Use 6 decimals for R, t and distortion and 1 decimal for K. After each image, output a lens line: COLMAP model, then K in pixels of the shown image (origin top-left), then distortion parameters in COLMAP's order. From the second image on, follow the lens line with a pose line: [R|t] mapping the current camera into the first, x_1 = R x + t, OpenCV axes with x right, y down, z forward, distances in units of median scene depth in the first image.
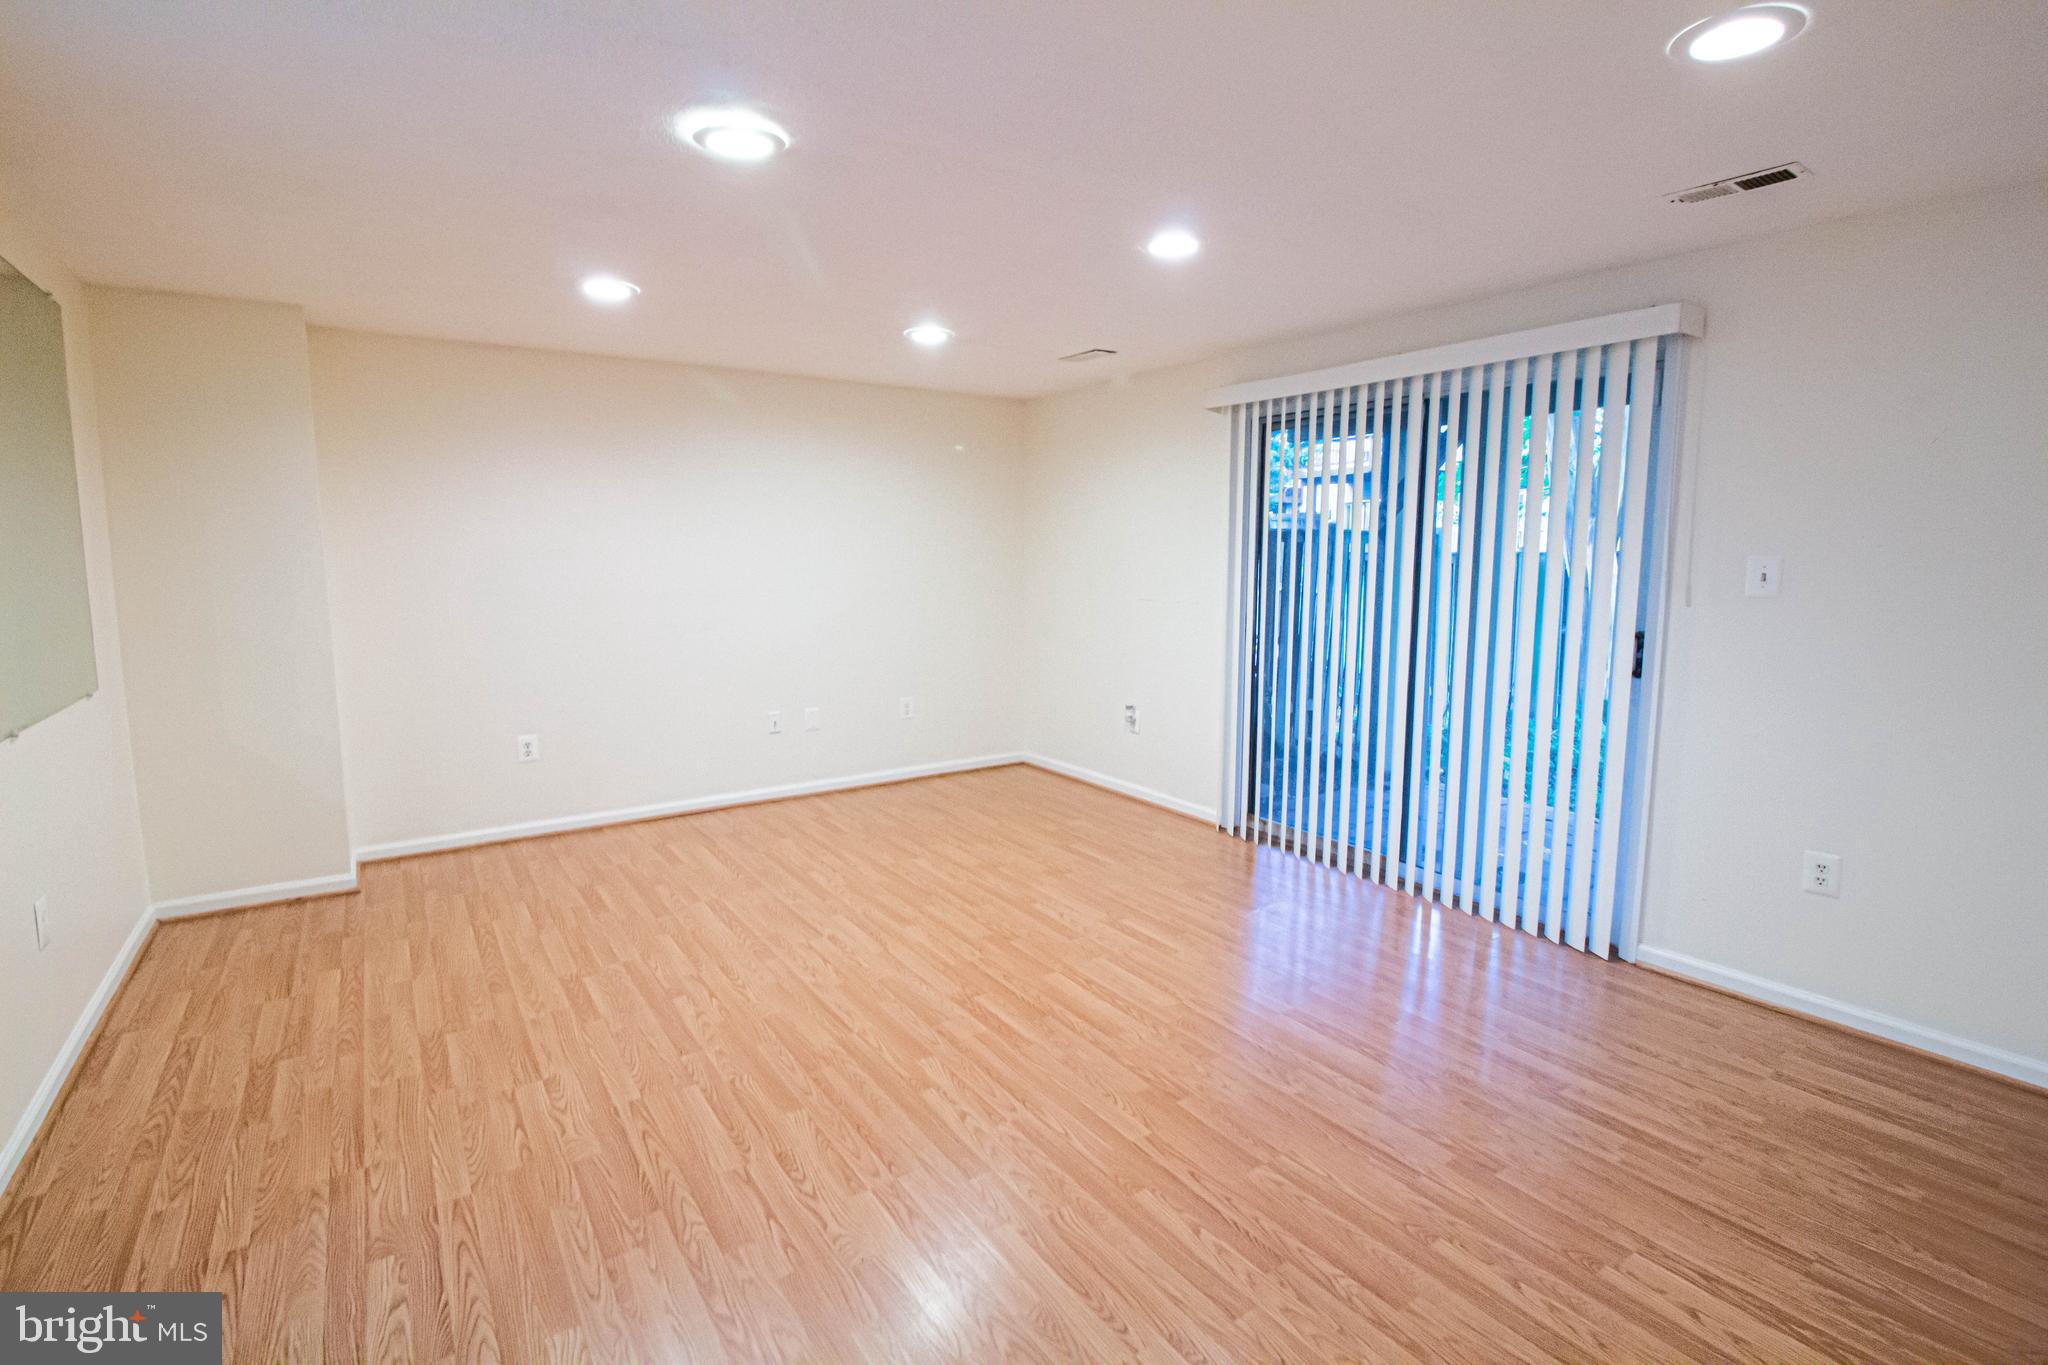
lens RADIAL K [[943.7, 0, 1019.1], [0, 943.7, 667.4], [0, 0, 1]] dist [-0.000091, -0.014065]
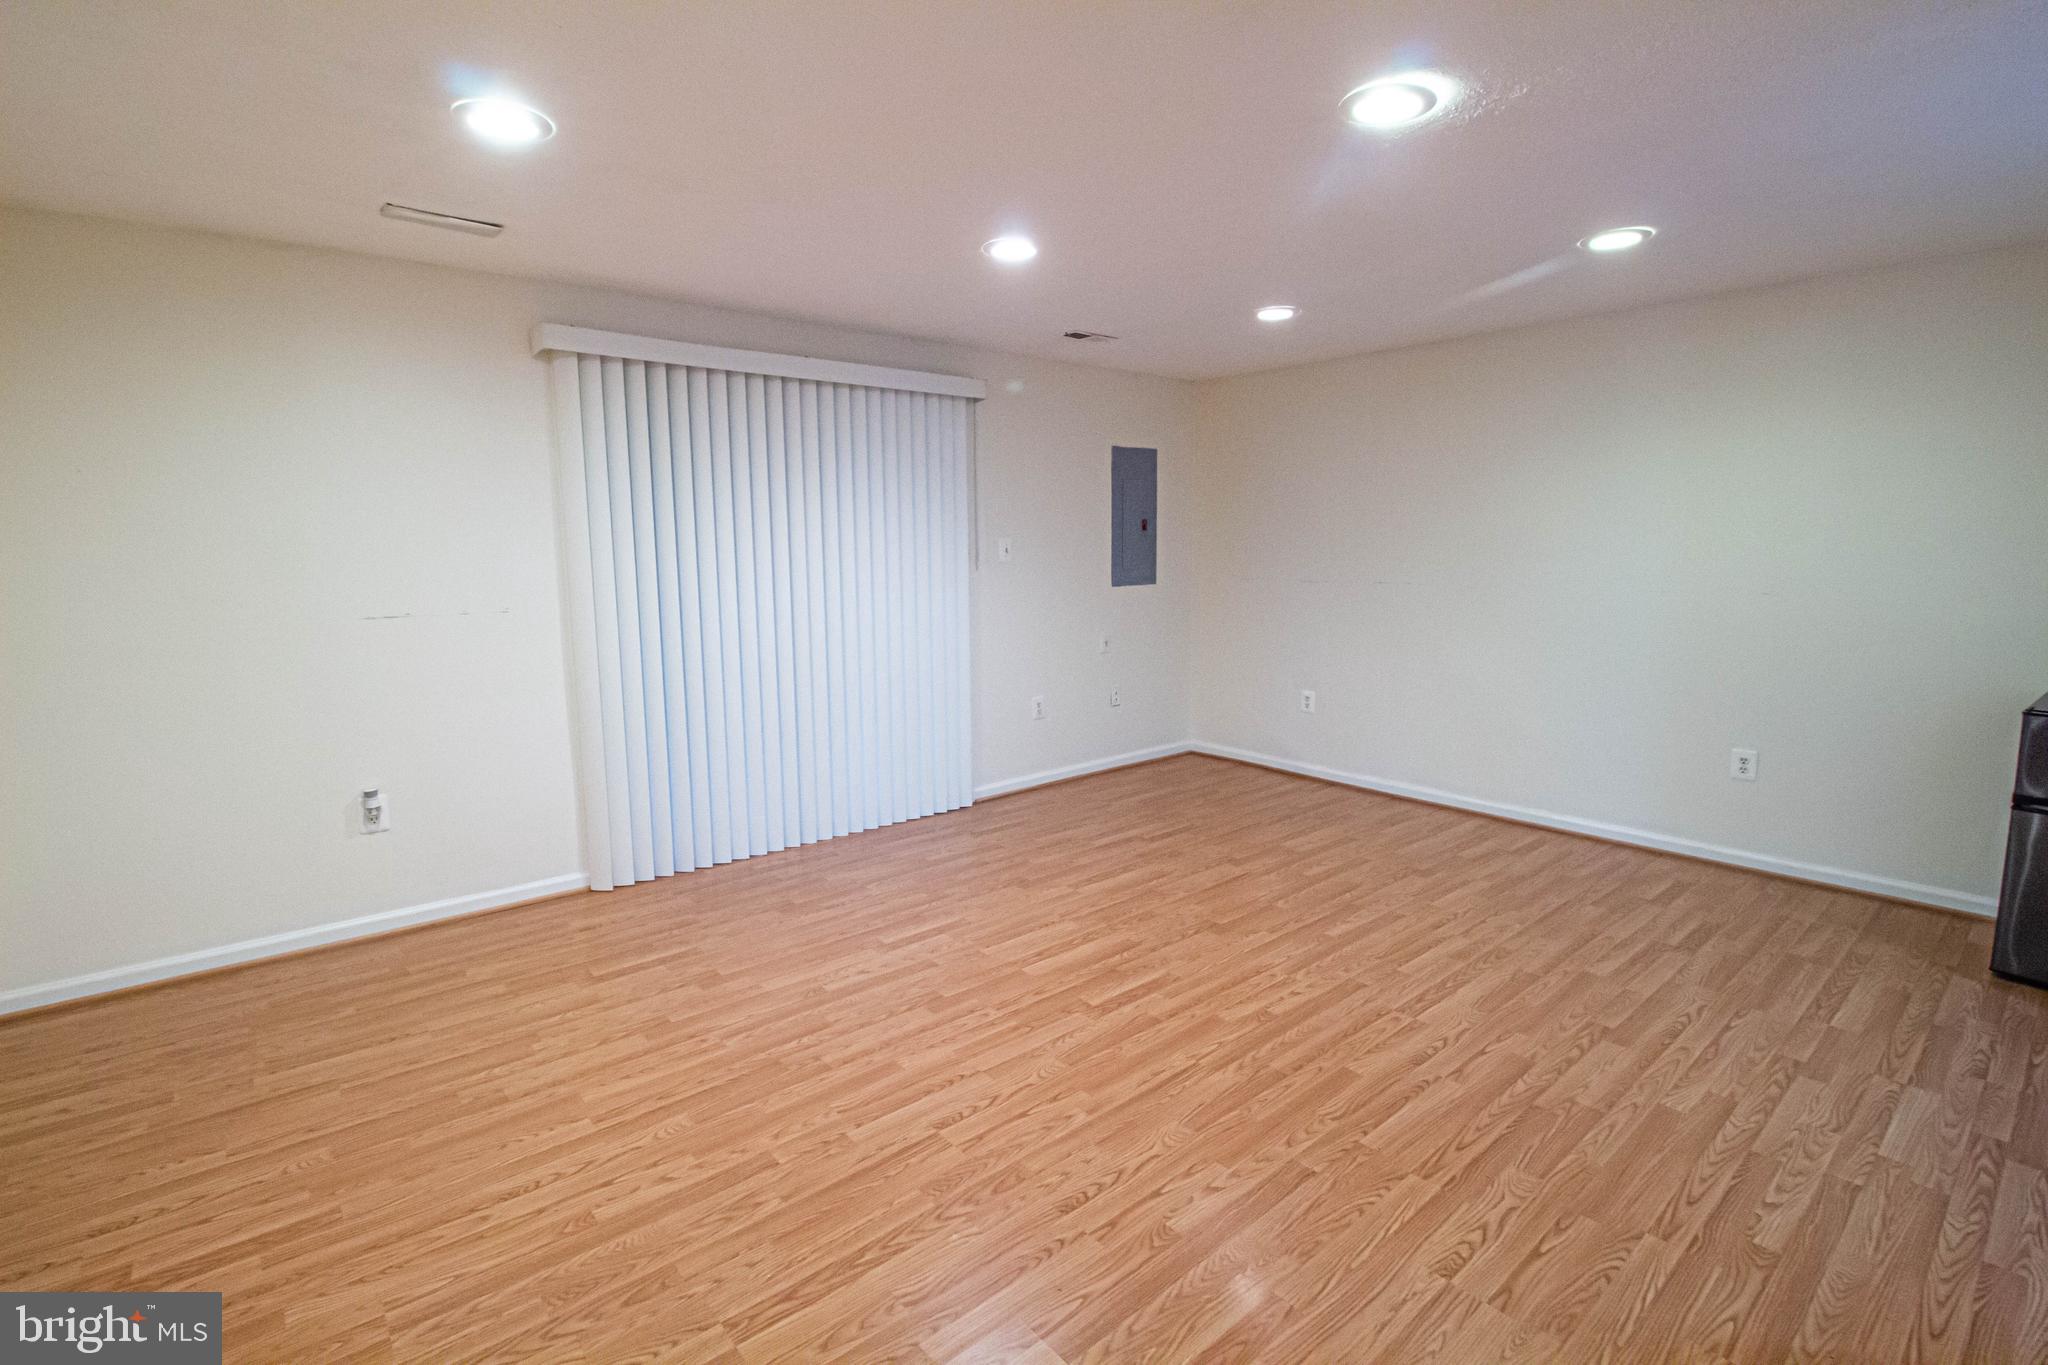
lens RADIAL K [[943.7, 0, 1019.1], [0, 943.7, 667.4], [0, 0, 1]] dist [-0.000091, -0.014065]
pose [[-0.094634, -0.131973, 0.986726, -1.031503], [0.133163, 0.980588, 0.143924, -0.141418], [-0.986566, 0.145015, -0.075224, 1.216805]]
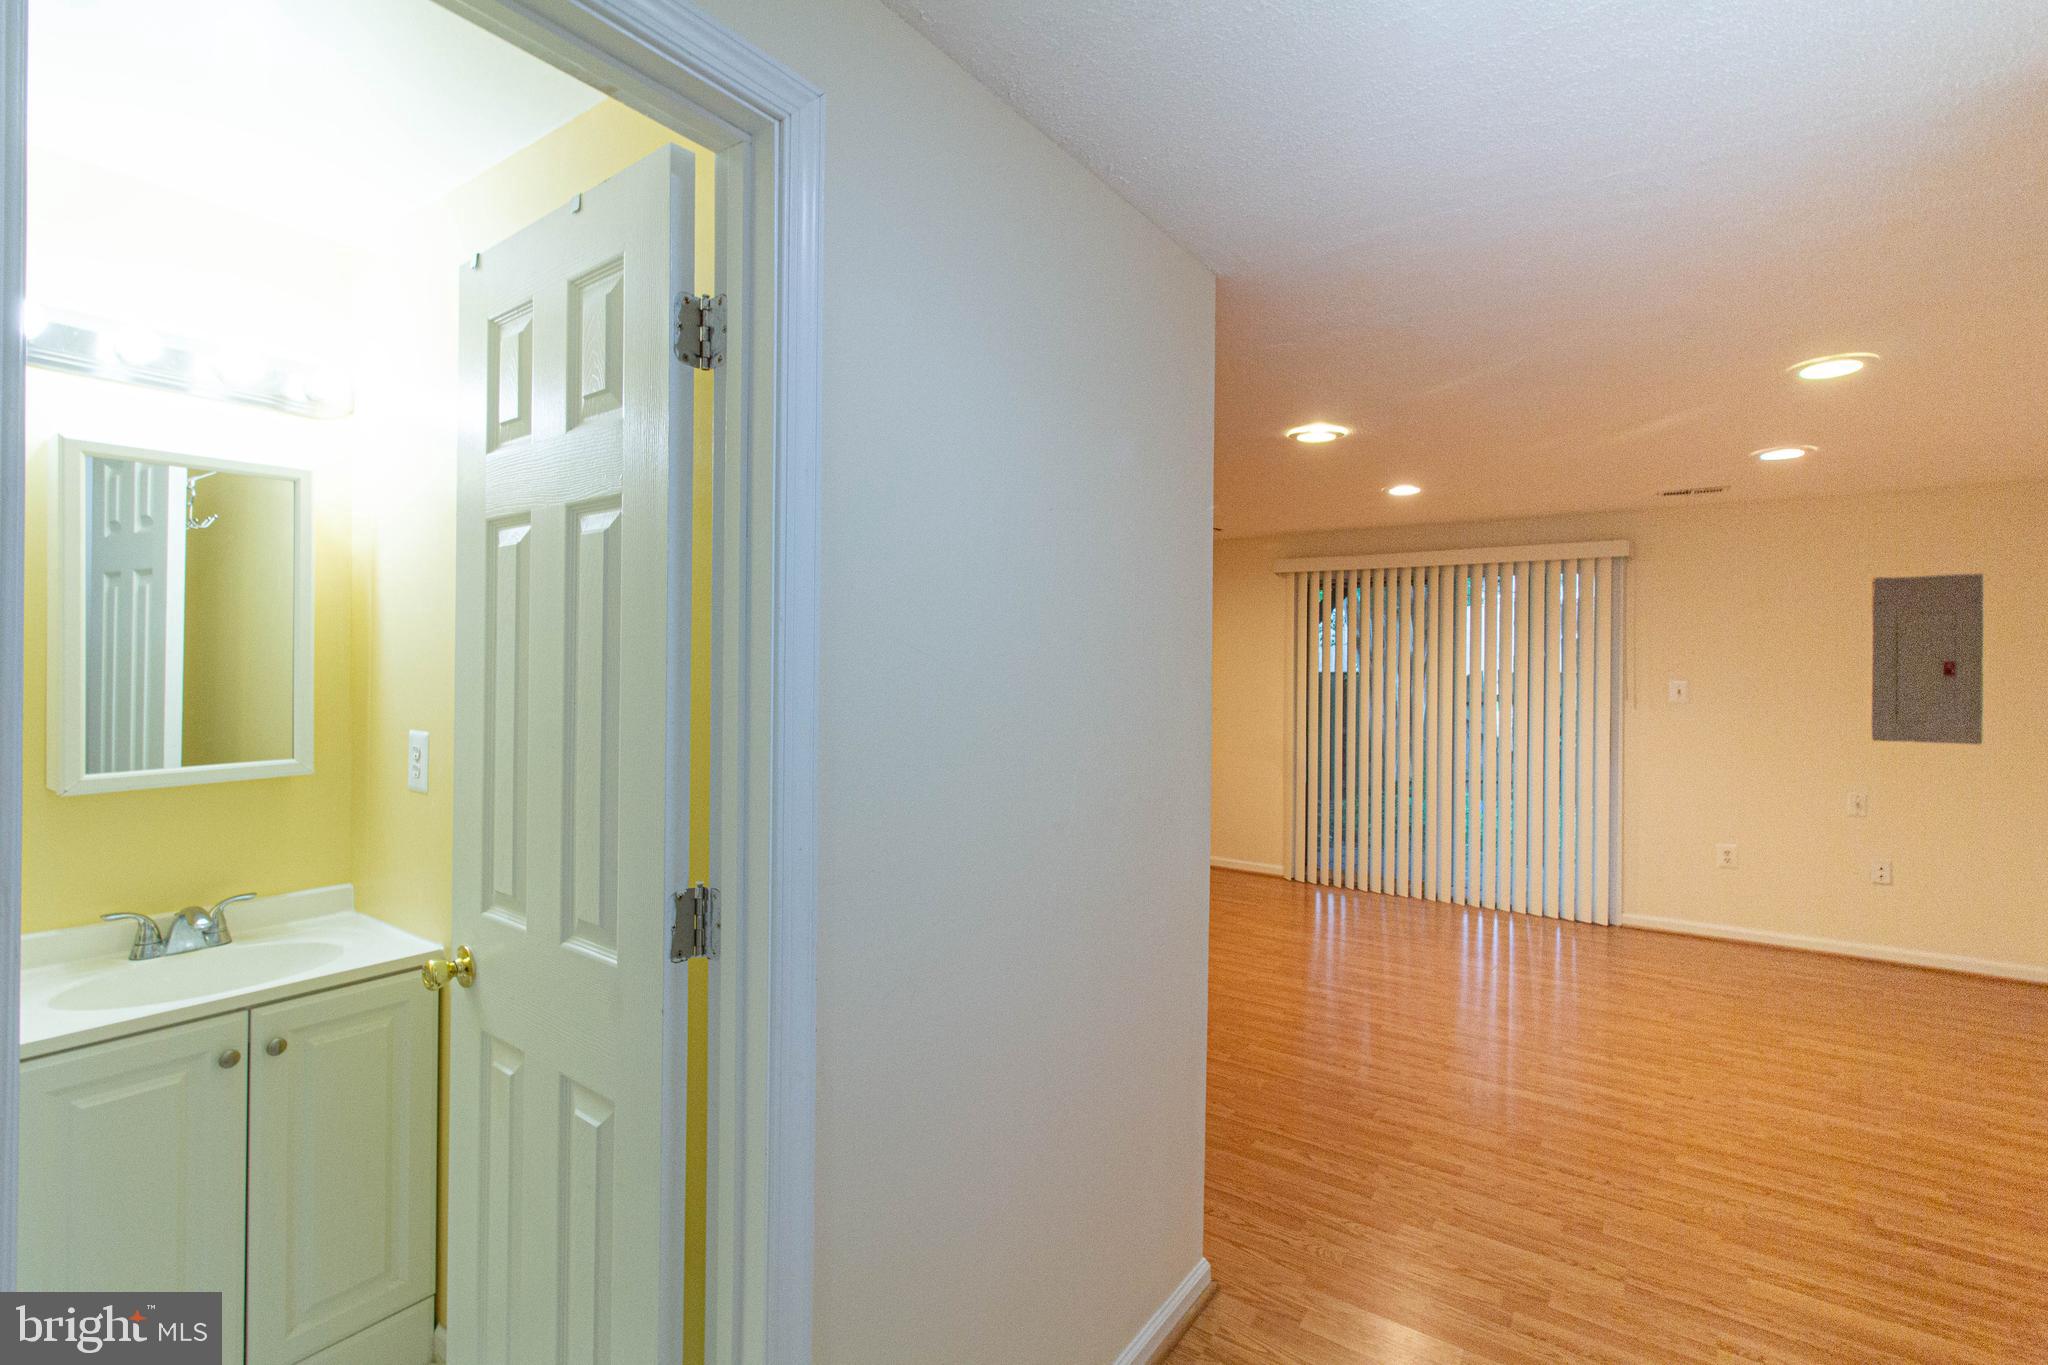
lens RADIAL K [[939.7, 0, 1022.3], [0, 939.7, 663.8], [0, 0, 1]] dist [0.000925, -0.000220]
pose [[0.937065, 0.008731, 0.349045, -1.090603], [0.034381, 0.992522, -0.117128, 0.019353], [-0.347457, 0.121757, 0.929757, -0.264510]]
